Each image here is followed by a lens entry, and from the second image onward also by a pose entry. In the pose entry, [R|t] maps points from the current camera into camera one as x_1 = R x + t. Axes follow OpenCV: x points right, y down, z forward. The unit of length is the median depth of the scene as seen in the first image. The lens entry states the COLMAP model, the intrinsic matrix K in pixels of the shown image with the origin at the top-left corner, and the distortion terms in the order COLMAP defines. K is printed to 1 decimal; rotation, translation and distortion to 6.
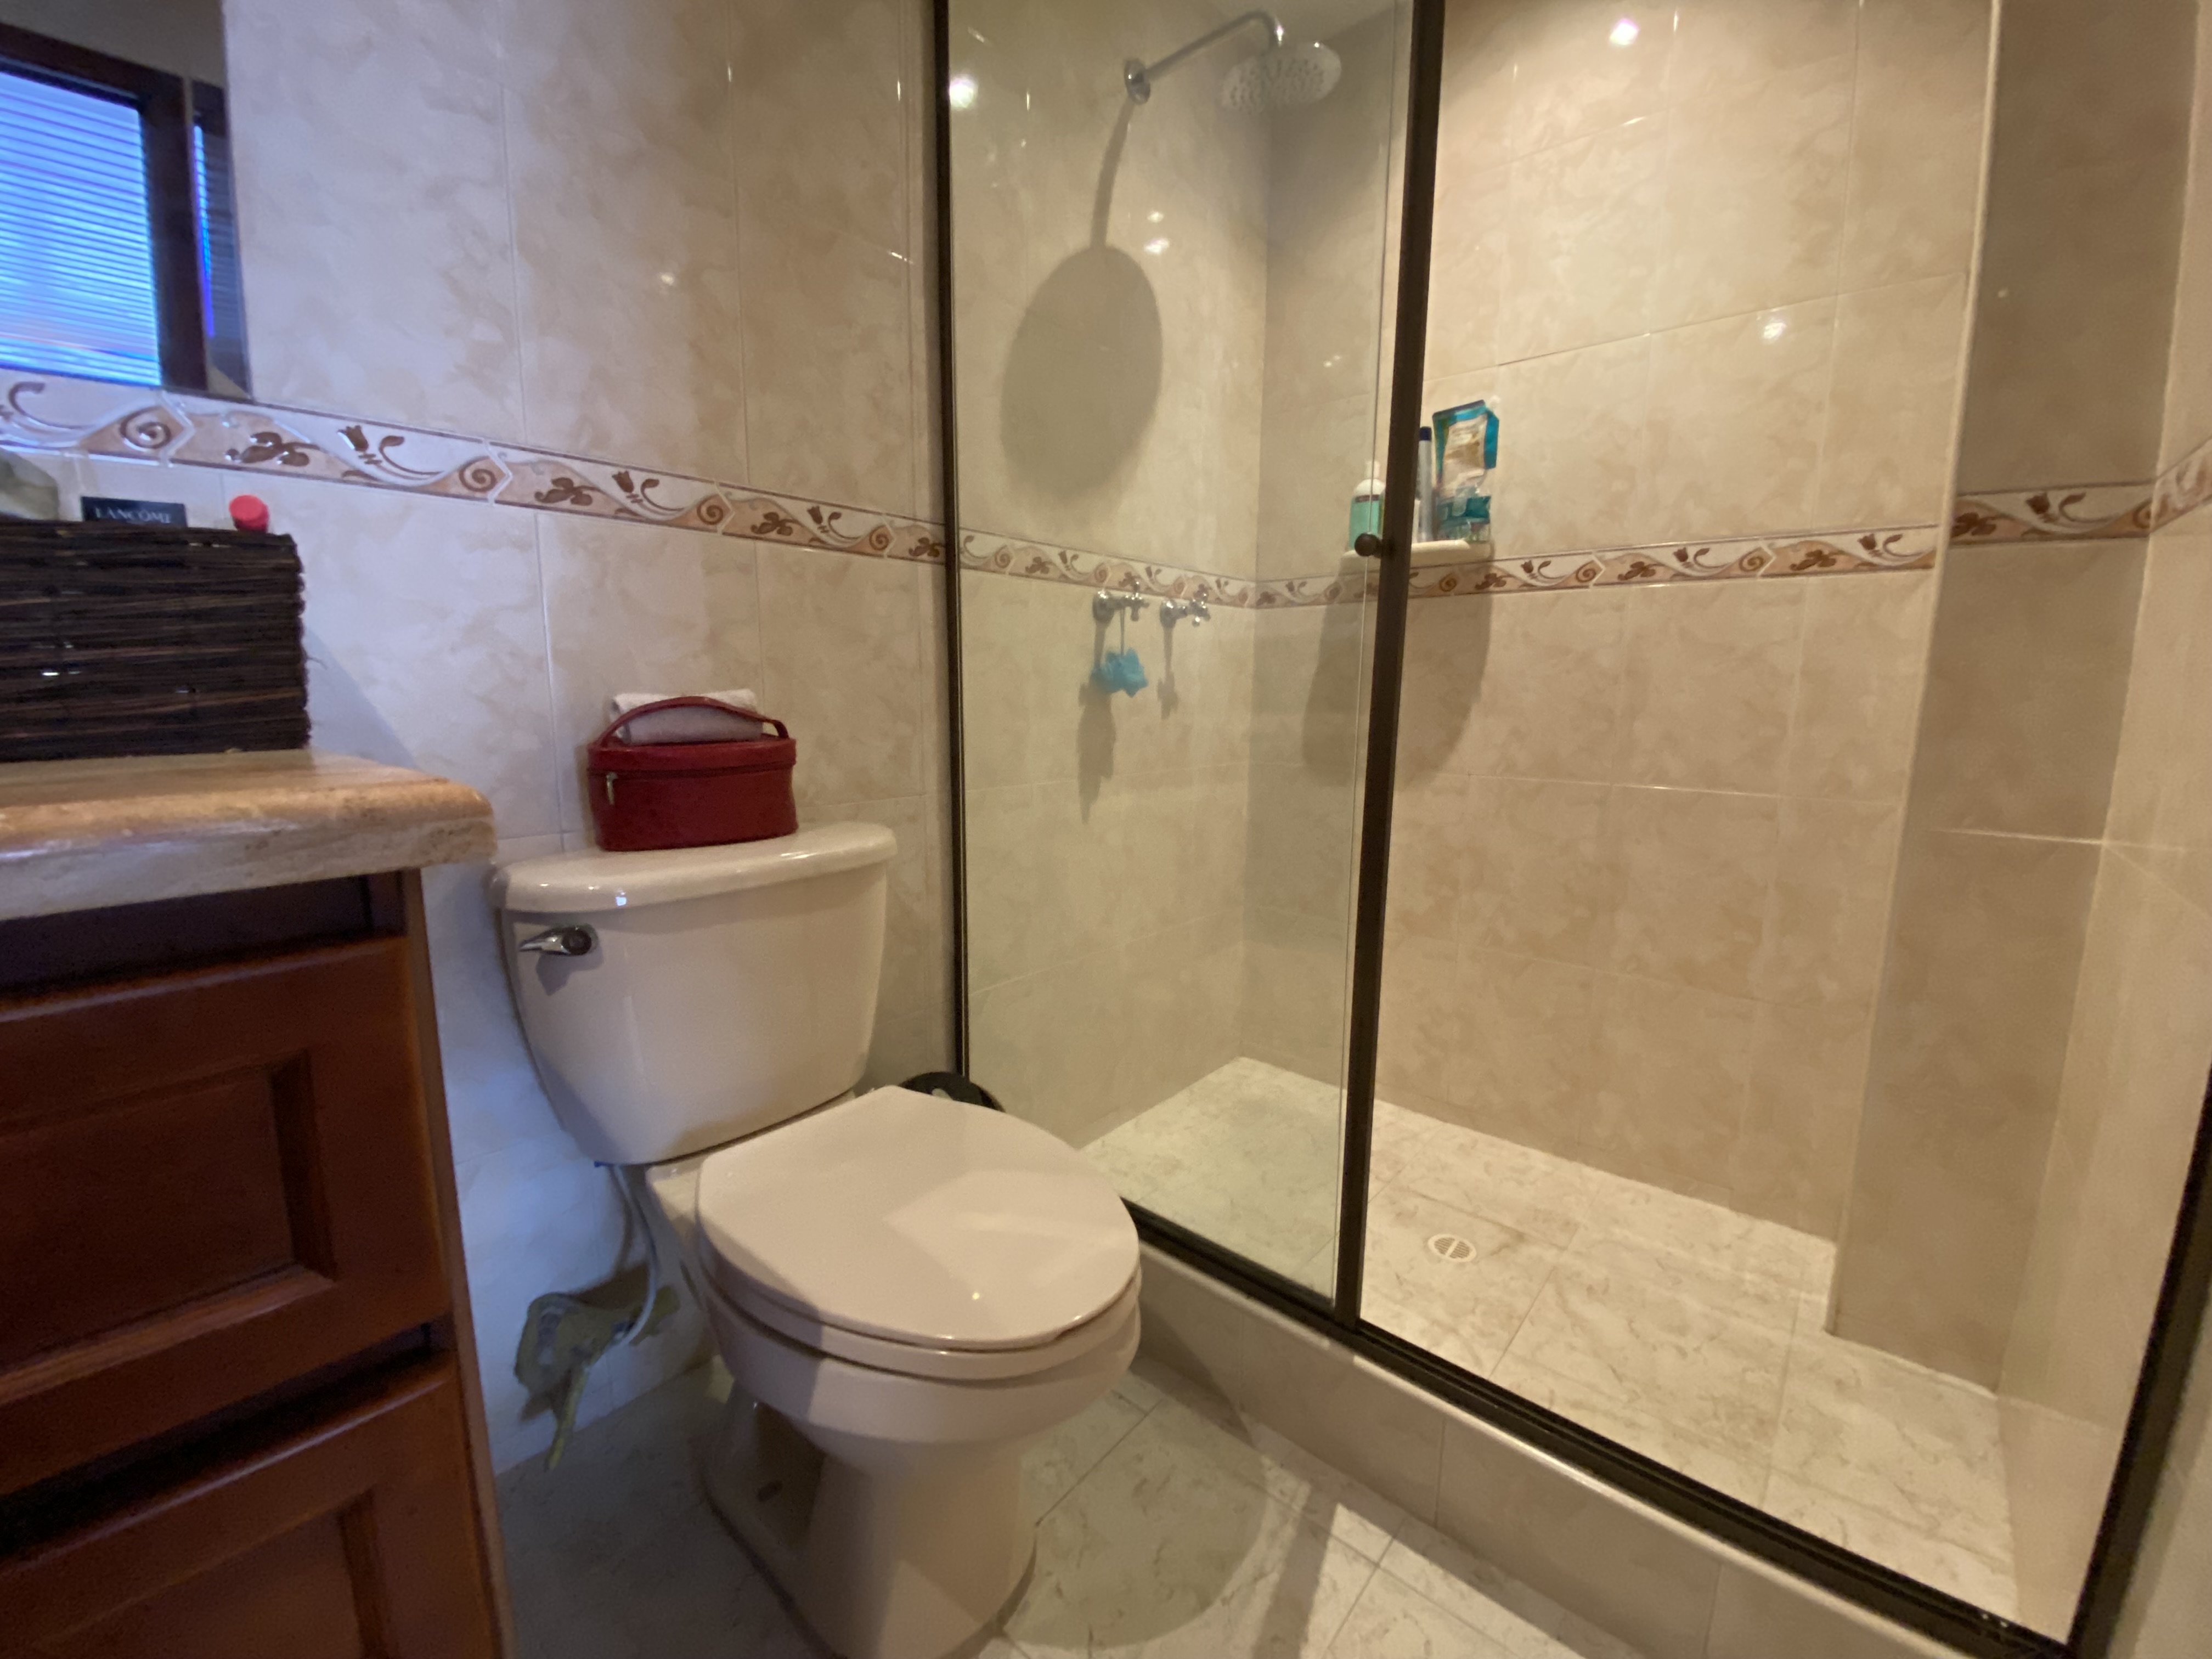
lens RADIAL K [[892.6, 0, 1090.2], [0, 892.6, 829.5], [0, 0, 1]] dist [0.024981, -0.025408]
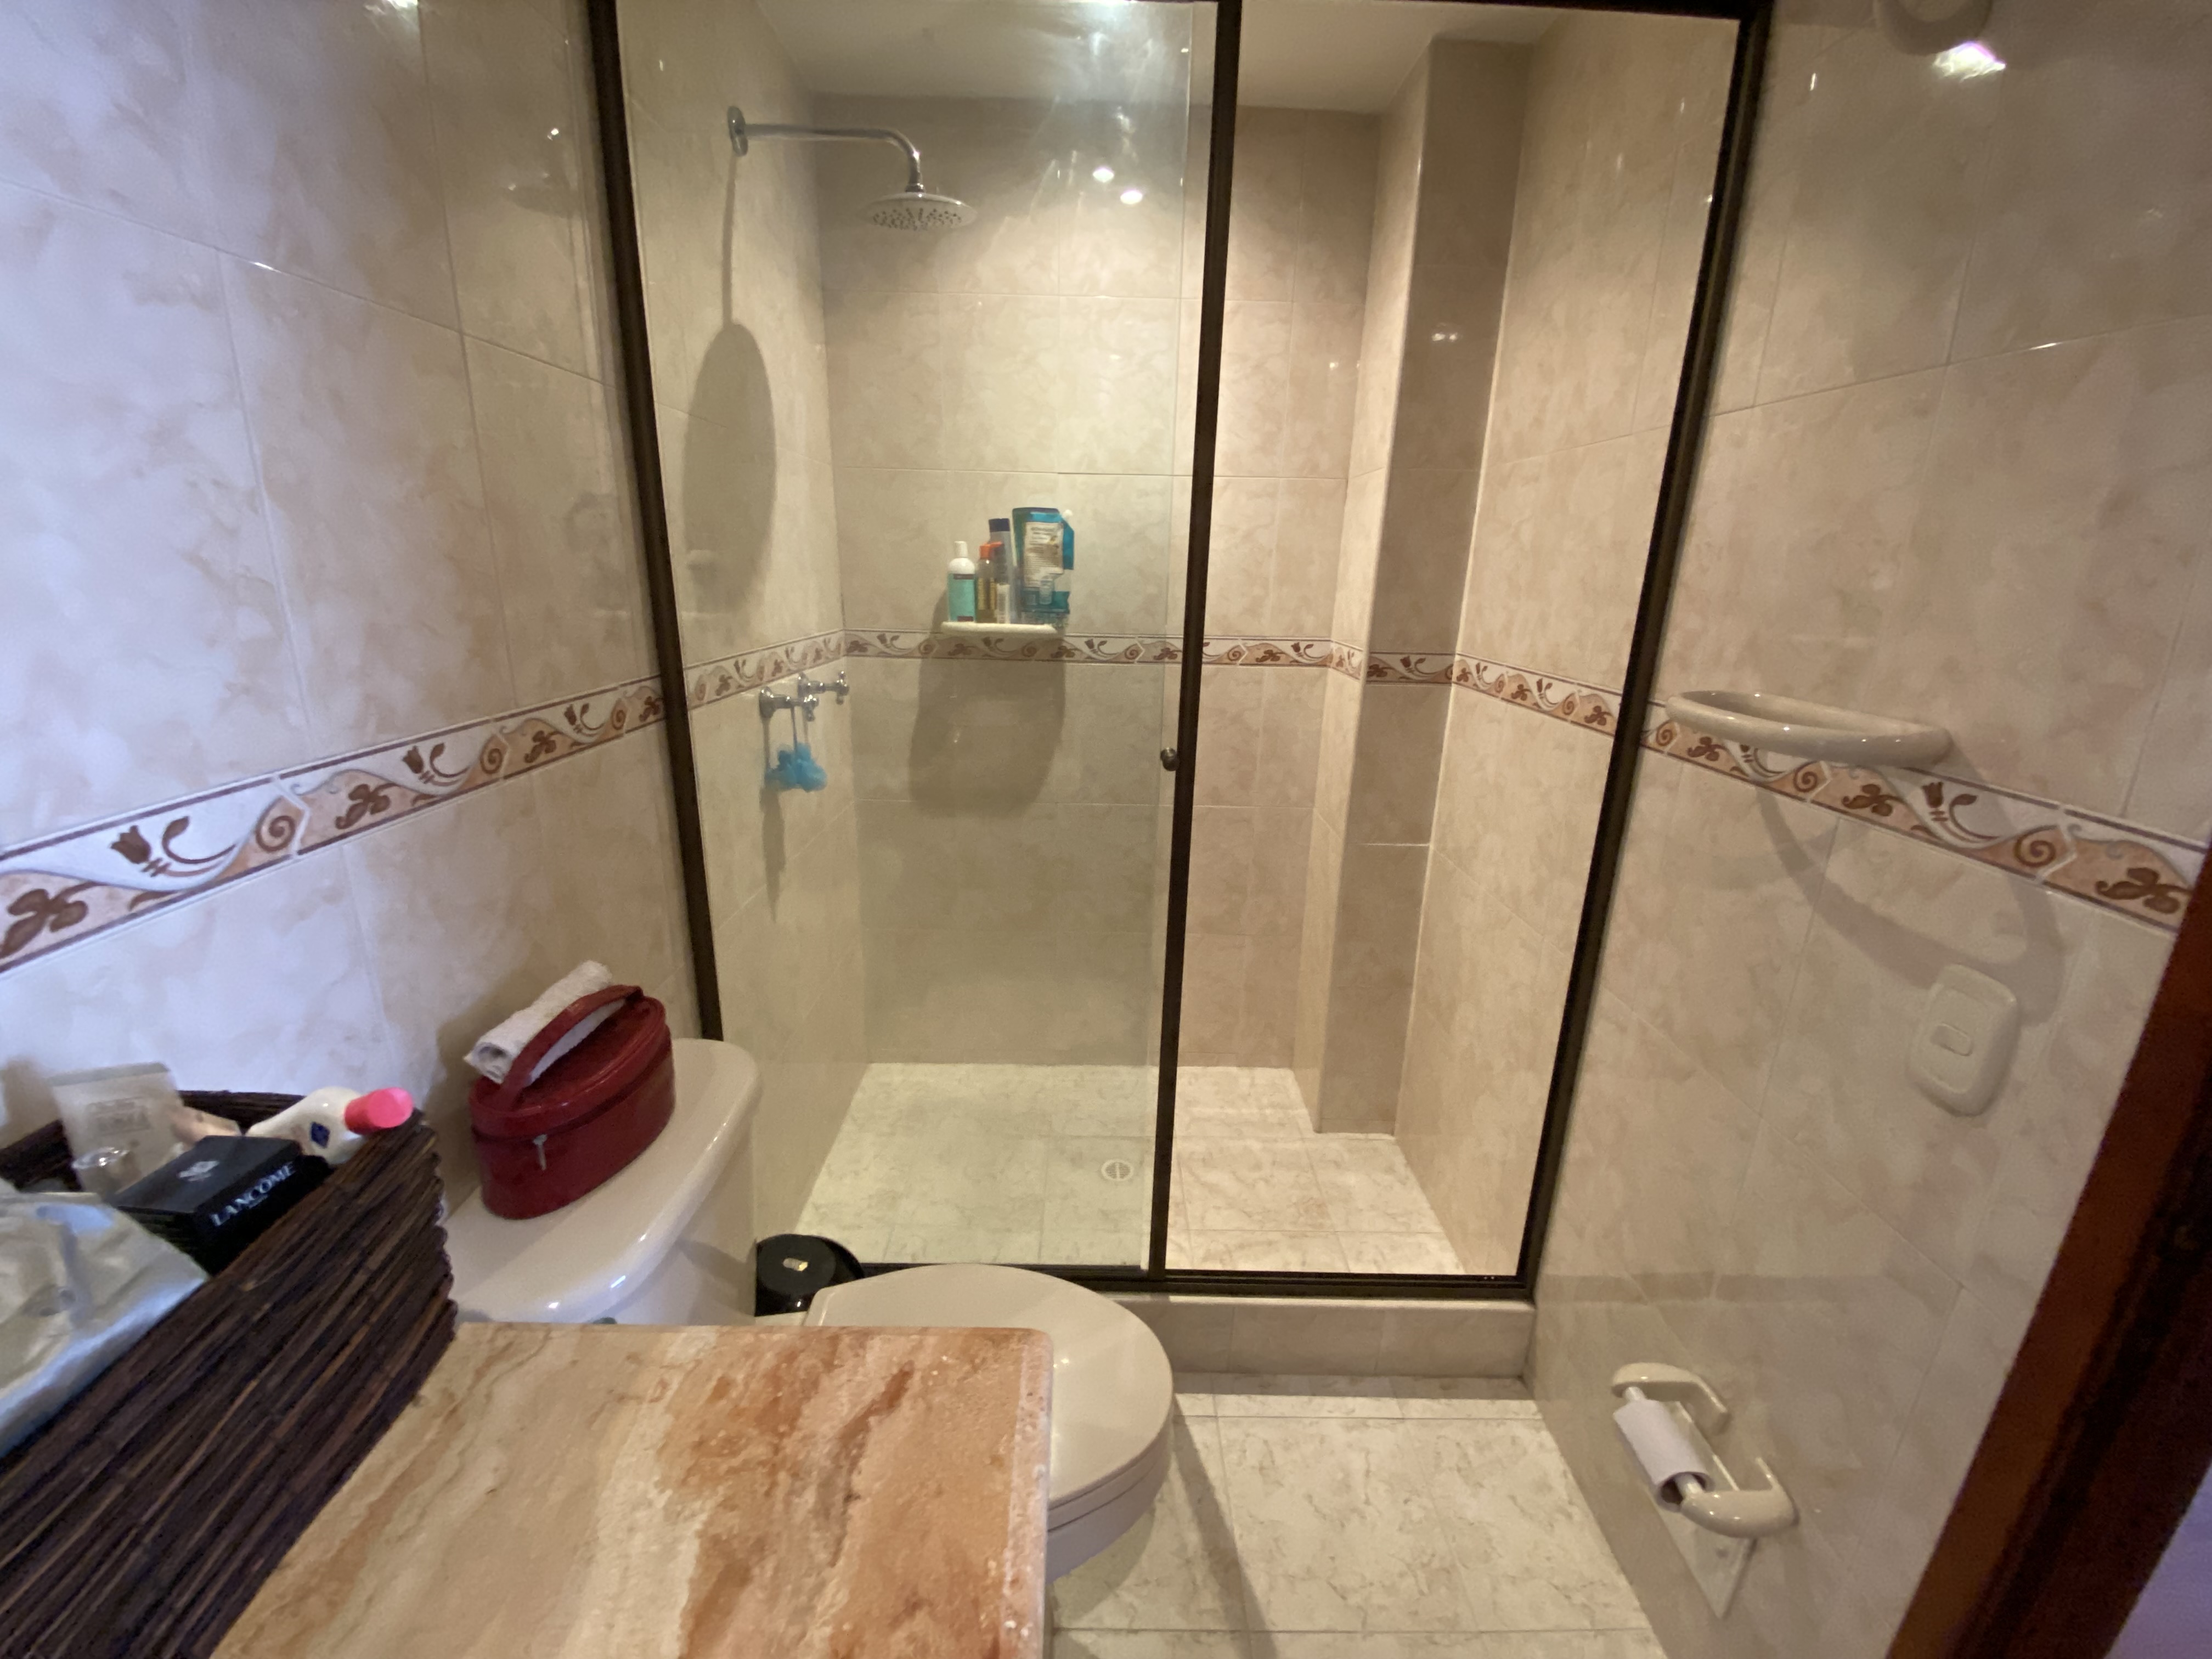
lens RADIAL K [[892.6, 0, 1090.2], [0, 892.6, 829.5], [0, 0, 1]] dist [0.024981, -0.025408]
pose [[0.754031, -0.180101, 0.631665, -0.505984], [0.090545, 0.980994, 0.171617, -0.358332], [-0.650568, -0.072210, 0.756007, 0.041675]]
